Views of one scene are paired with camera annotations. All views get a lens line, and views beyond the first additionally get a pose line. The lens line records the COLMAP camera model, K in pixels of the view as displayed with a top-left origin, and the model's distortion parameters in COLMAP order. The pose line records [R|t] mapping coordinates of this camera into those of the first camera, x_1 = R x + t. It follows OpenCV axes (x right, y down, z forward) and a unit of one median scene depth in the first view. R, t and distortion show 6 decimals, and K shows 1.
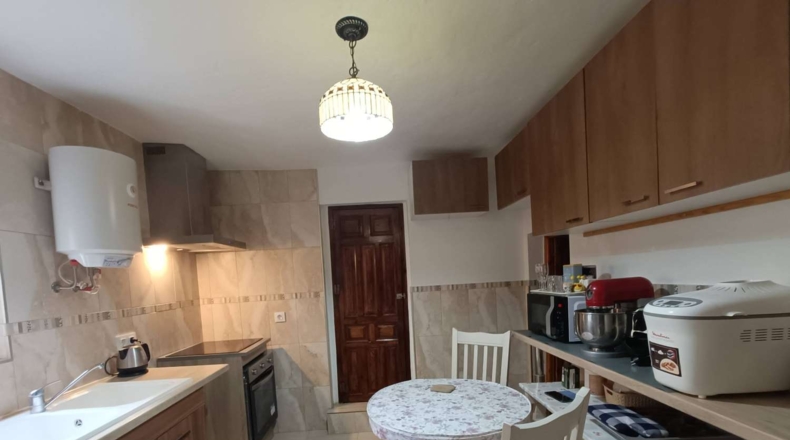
lens RADIAL K [[356.6, 0, 390.3], [0, 356.6, 293.0], [0, 0, 1]] dist [0.004112, 0.000884]
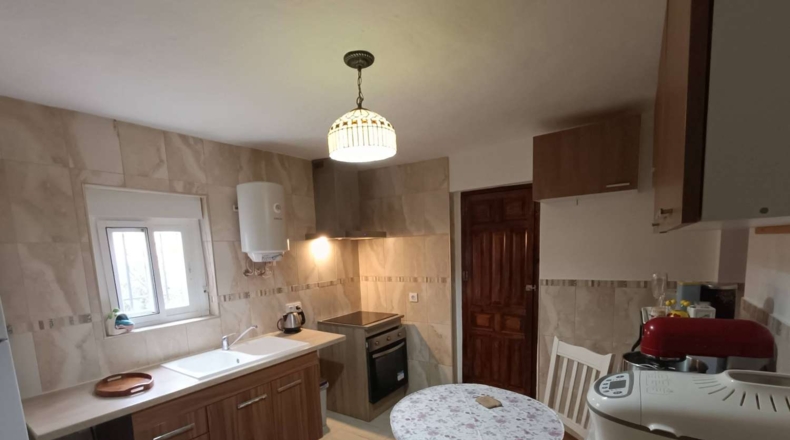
lens RADIAL K [[356.6, 0, 390.3], [0, 356.6, 293.0], [0, 0, 1]] dist [0.004112, 0.000884]
pose [[0.796258, 0.098344, -0.596910, 0.304189], [-0.032598, 0.992240, 0.119991, -0.079590], [0.604078, -0.076086, 0.793284, 0.070079]]
